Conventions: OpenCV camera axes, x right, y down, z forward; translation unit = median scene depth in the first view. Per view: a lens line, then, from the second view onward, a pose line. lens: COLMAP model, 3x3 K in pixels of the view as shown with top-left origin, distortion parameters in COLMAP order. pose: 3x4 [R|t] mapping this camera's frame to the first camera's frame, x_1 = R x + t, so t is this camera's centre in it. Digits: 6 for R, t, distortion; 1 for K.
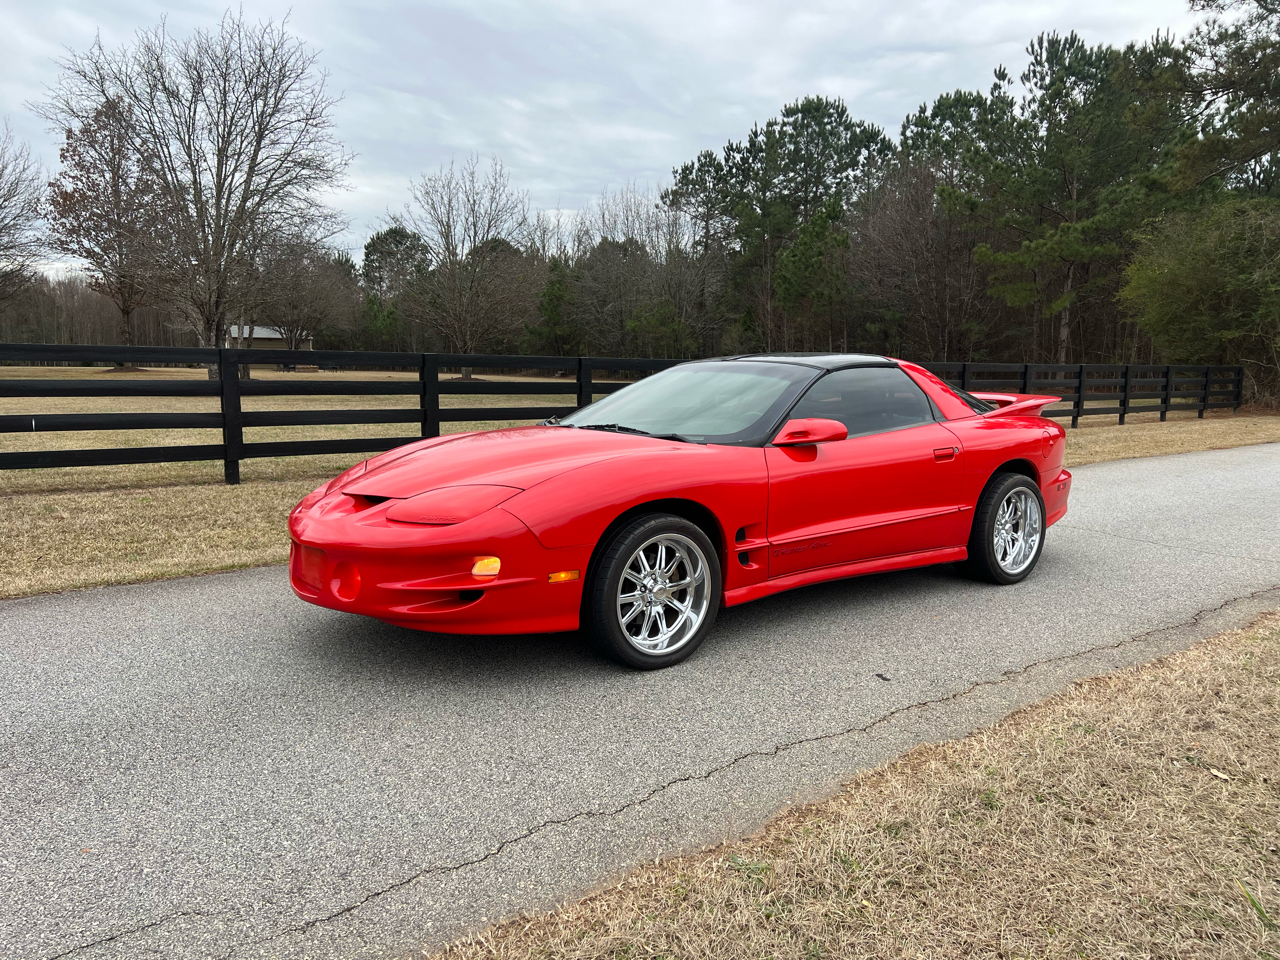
lens RADIAL K [[960.8, 0, 645.9], [0, 960.8, 478.0], [0, 0, 1]] dist [0.059612, -0.063615]
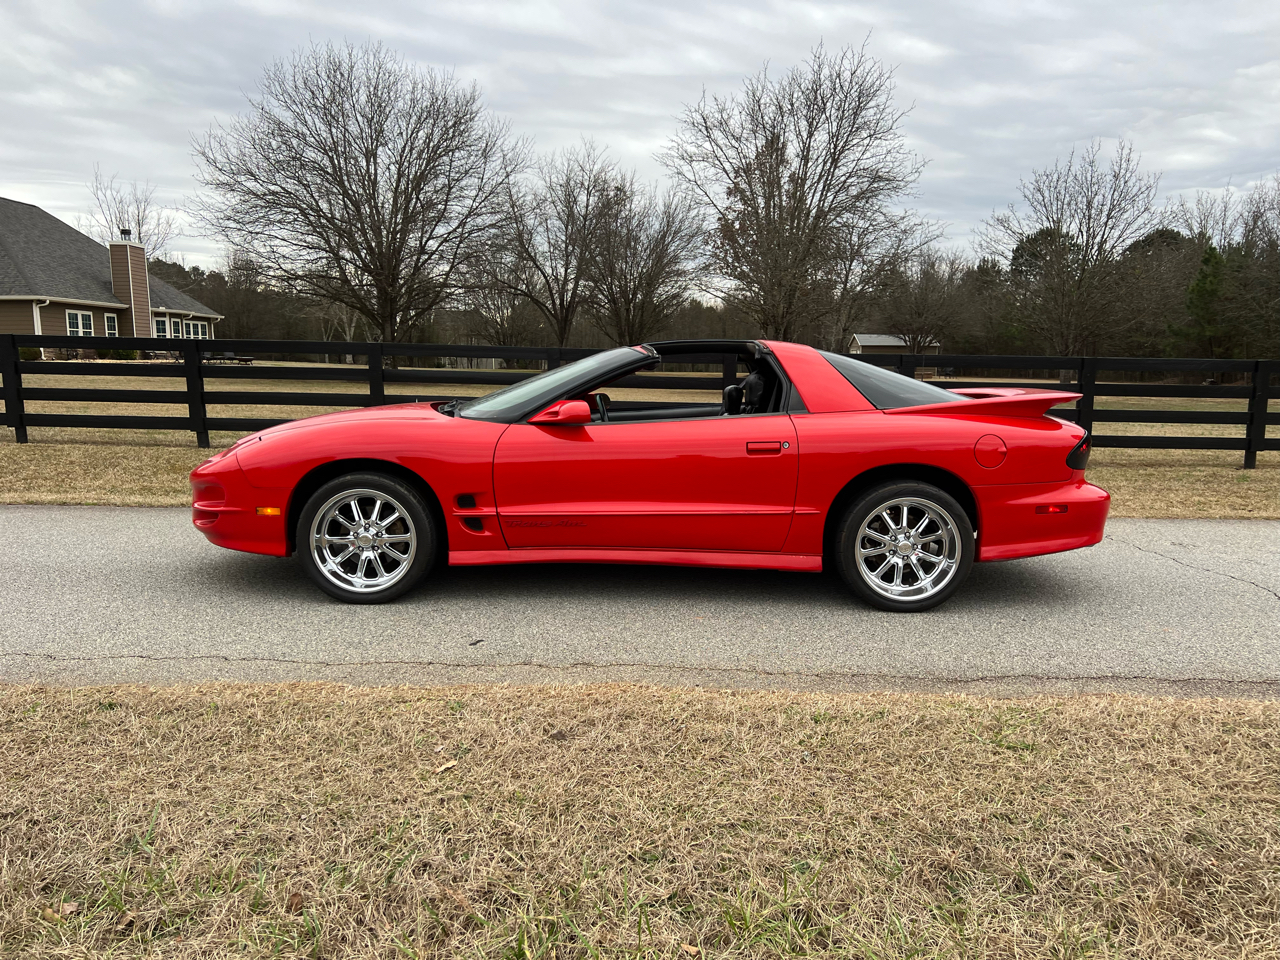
lens RADIAL K [[960.8, 0, 642.6], [0, 960.8, 484.4], [0, 0, 1]] dist [0.059612, -0.063615]
pose [[0.780529, 0.080943, -0.619857, 0.109877], [-0.082356, 0.996253, 0.026391, -0.000644], [0.619671, 0.030450, 0.784271, 0.031665]]
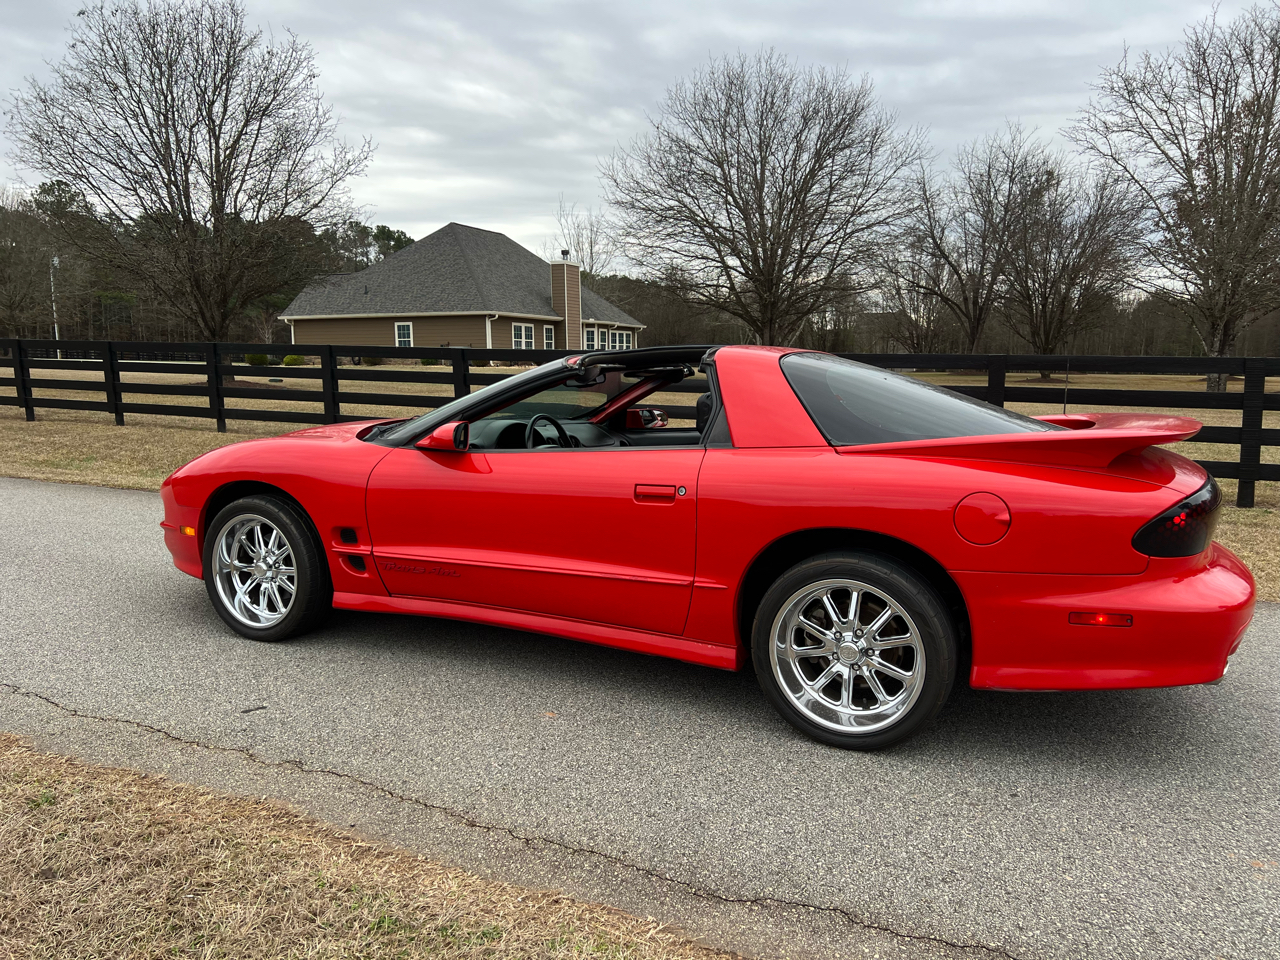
lens RADIAL K [[960.8, 0, 645.2], [0, 960.8, 483.6], [0, 0, 1]] dist [0.059612, -0.063615]
pose [[0.439777, 0.110669, -0.891262, 0.125547], [-0.116055, 0.991061, 0.065796, -0.010322], [0.890577, 0.074499, 0.448689, 0.098437]]
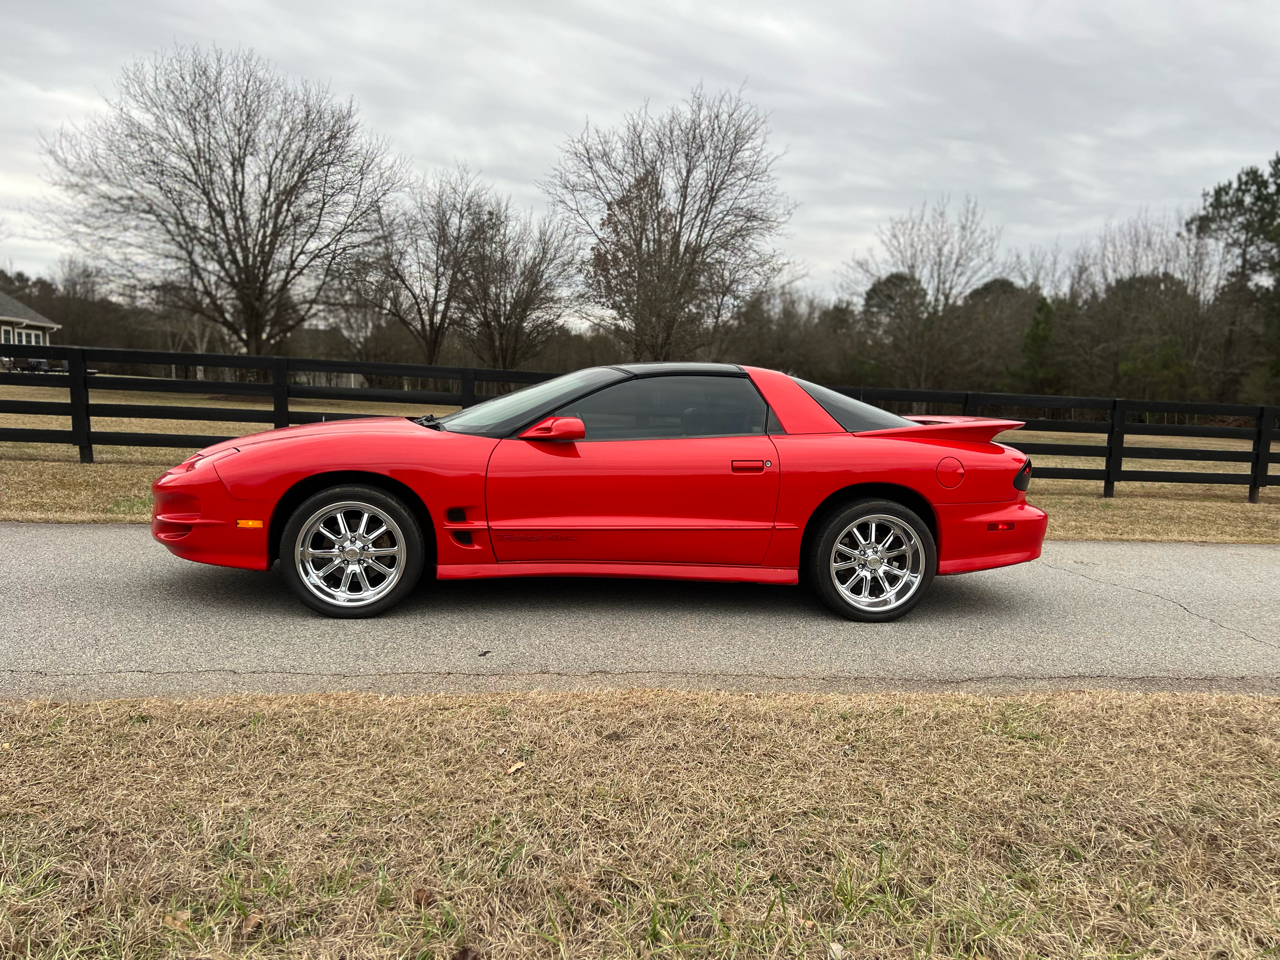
lens RADIAL K [[960.8, 0, 642.0], [0, 960.8, 486.6], [0, 0, 1]] dist [0.059612, -0.063615]
pose [[0.860511, 0.075215, -0.503849, 0.098058], [-0.094104, 0.995489, -0.012110, 0.002387], [0.500665, 0.057835, 0.863707, 0.018699]]
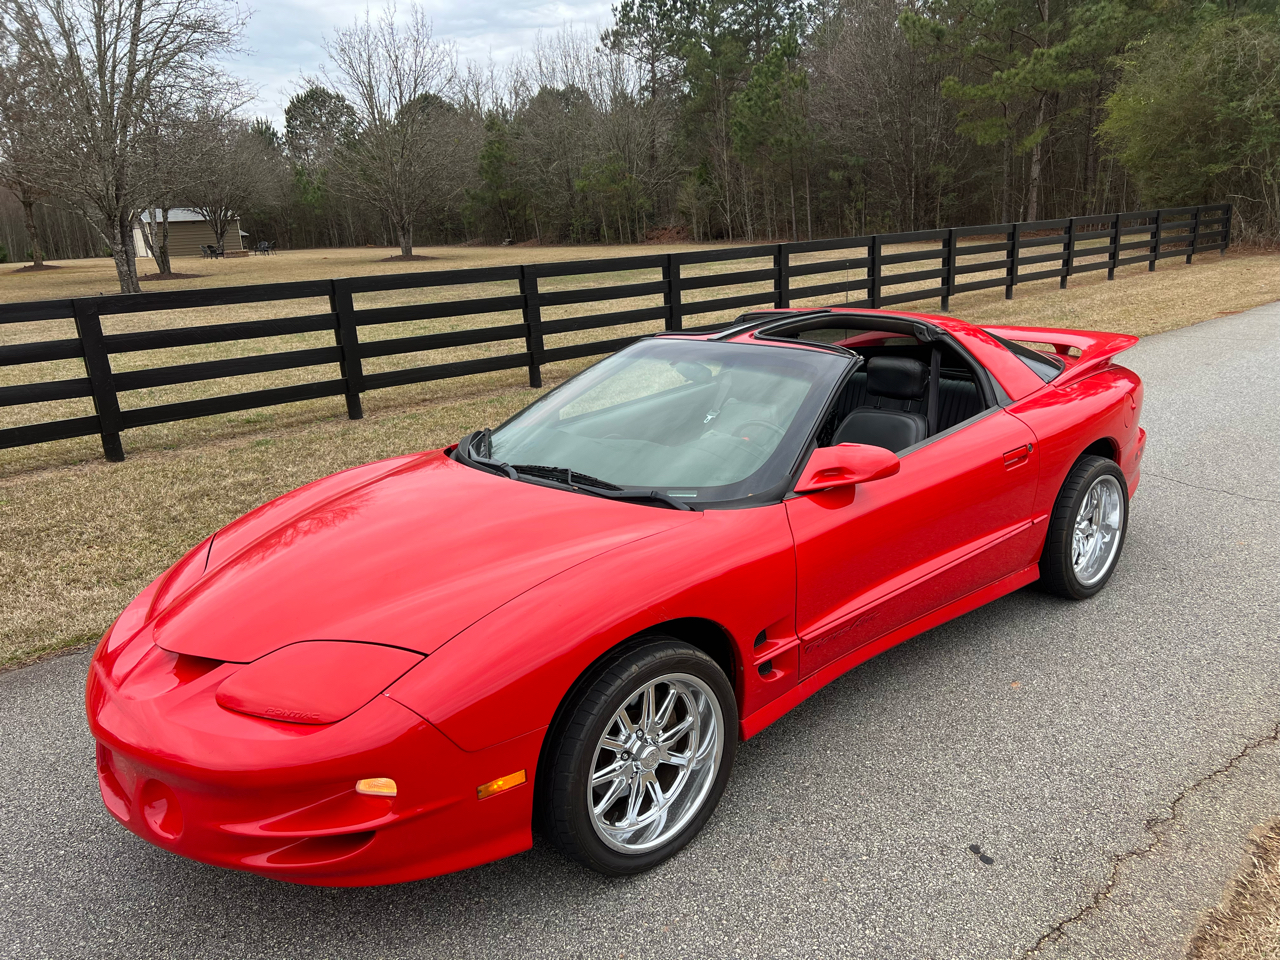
lens RADIAL K [[960.8, 0, 653.3], [0, 960.8, 476.5], [0, 0, 1]] dist [0.059612, -0.063615]
pose [[0.996742, -0.071155, 0.037977, 0.000492], [0.064905, 0.987144, 0.146060, -0.019183], [-0.047882, -0.143119, 0.988547, 0.039547]]
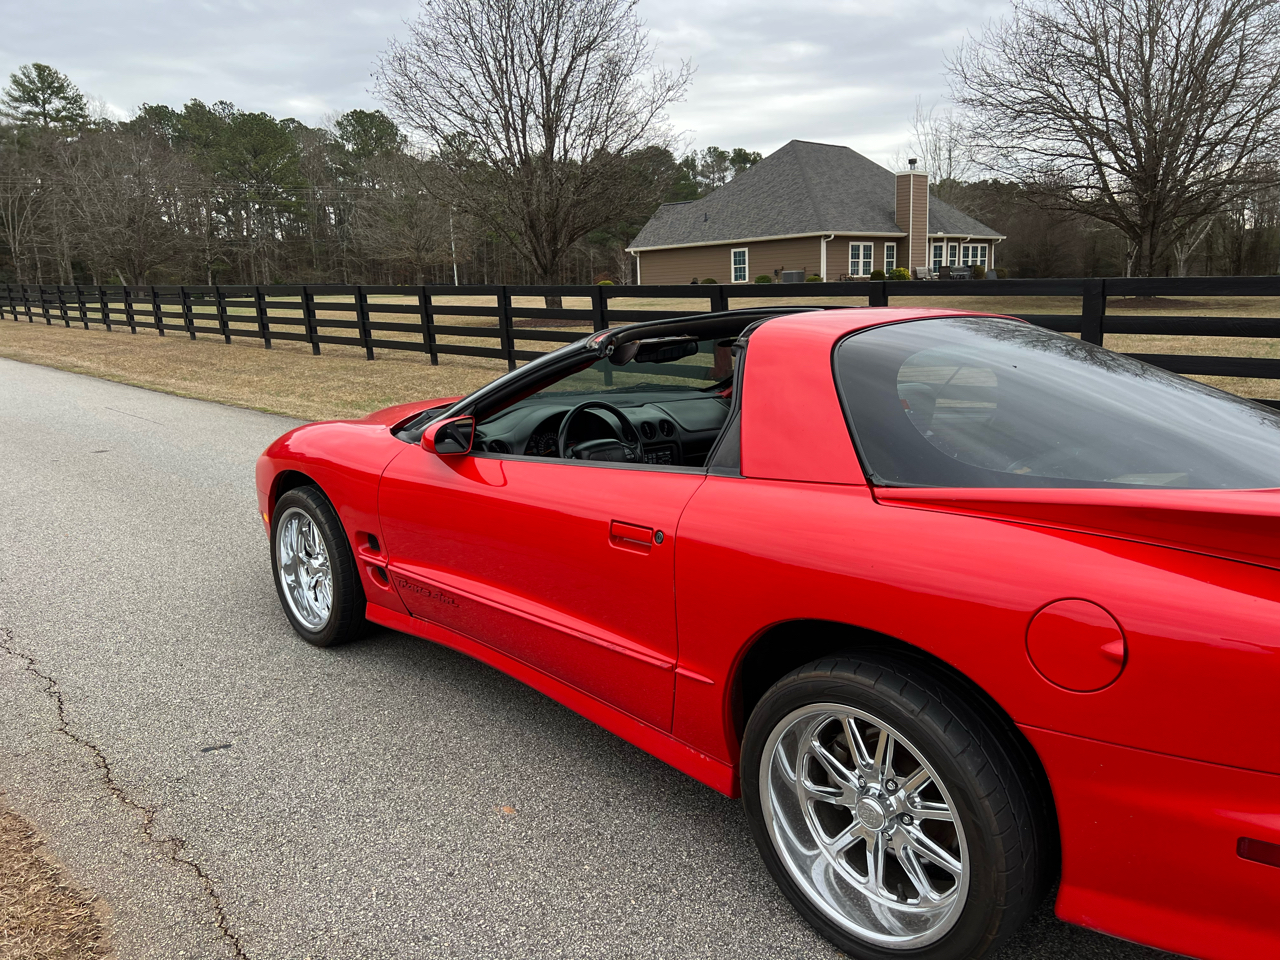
lens RADIAL K [[960.8, 0, 649.2], [0, 960.8, 480.9], [0, 0, 1]] dist [0.059612, -0.063615]
pose [[0.096047, 0.190545, -0.976969, 0.107420], [-0.097706, 0.978571, 0.181252, -0.019302], [0.990570, 0.078047, 0.112606, 0.134496]]
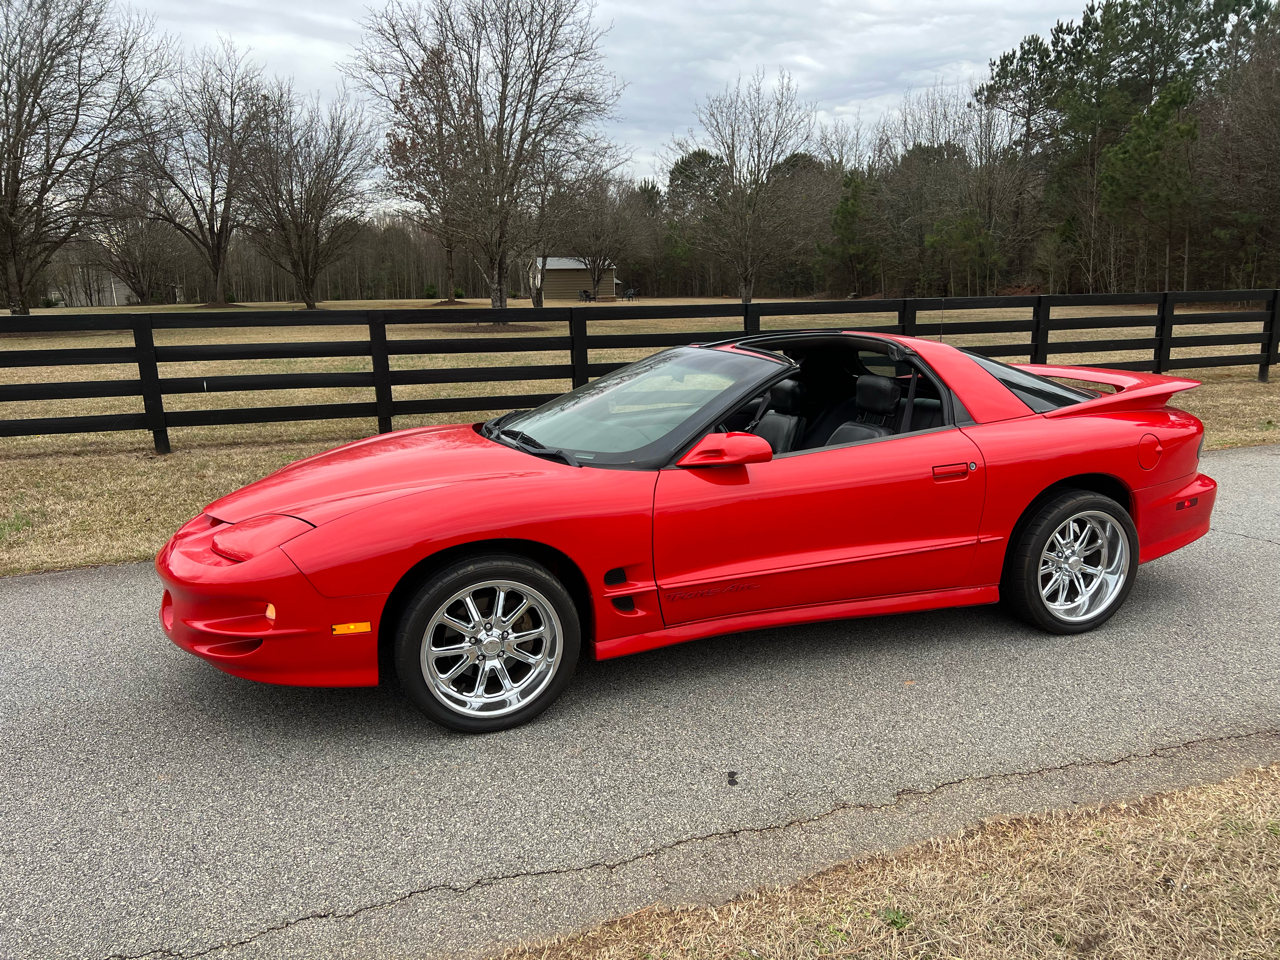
lens RADIAL K [[960.8, 0, 640.7], [0, 960.8, 483.4], [0, 0, 1]] dist [0.059612, -0.063615]
pose [[0.946648, 0.039910, -0.319788, 0.045248], [-0.011943, 0.995965, 0.088944, -0.011443], [0.322047, -0.080379, 0.943305, 0.026524]]
